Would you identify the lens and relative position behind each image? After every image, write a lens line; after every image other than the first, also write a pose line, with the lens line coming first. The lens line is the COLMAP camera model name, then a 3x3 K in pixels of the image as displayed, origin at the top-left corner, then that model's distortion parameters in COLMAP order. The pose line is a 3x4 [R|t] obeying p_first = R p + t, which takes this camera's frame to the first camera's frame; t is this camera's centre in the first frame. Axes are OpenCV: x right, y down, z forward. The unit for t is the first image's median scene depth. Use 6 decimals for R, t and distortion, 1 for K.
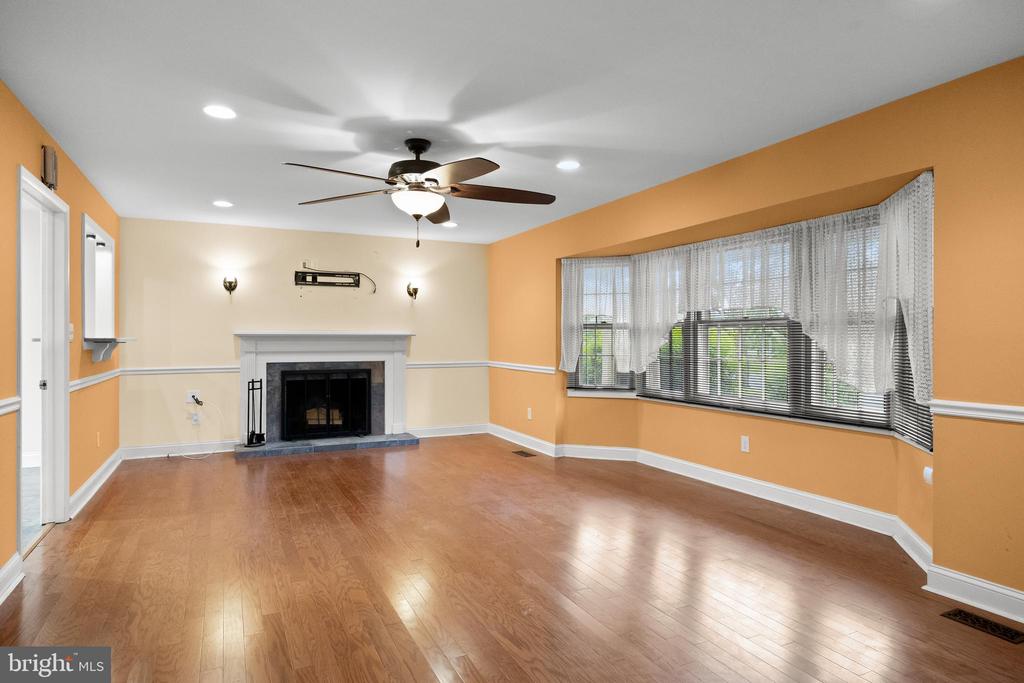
lens RADIAL K [[600.1, 0, 511.6], [0, 600.1, 346.3], [0, 0, 1]] dist [0.000119, -0.000497]
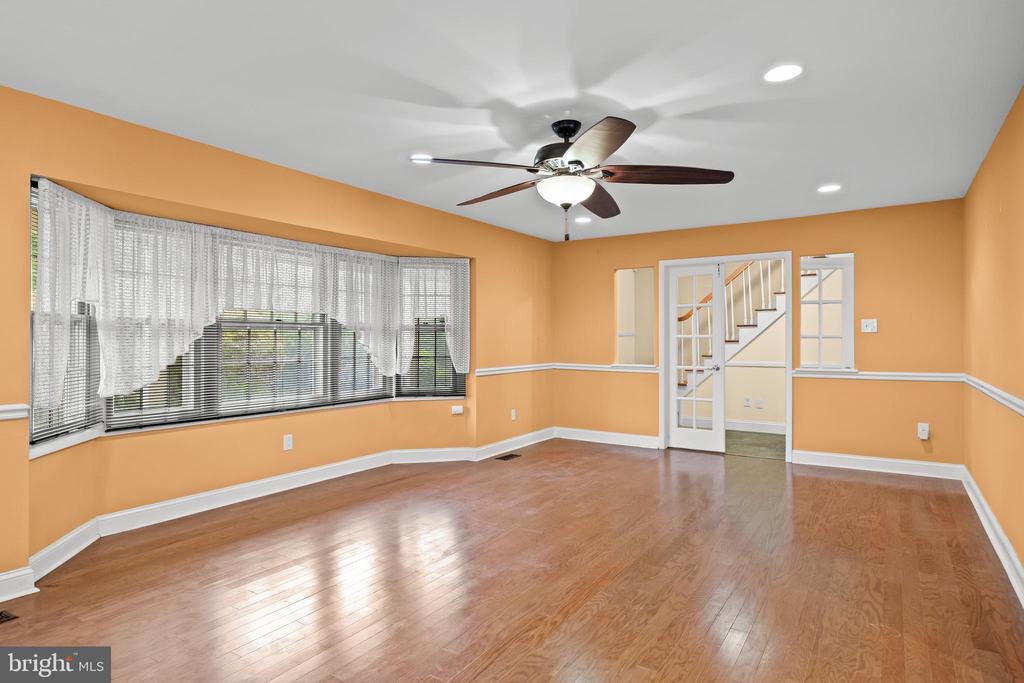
lens RADIAL K [[577.8, 0, 512.0], [0, 577.8, 341.5], [0, 0, 1]] dist [0.002093, 0.000678]
pose [[-0.521002, -0.003319, 0.853549, -0.739477], [0.010046, 0.999899, 0.010020, -0.019130], [-0.853496, 0.013795, -0.520916, 1.319887]]
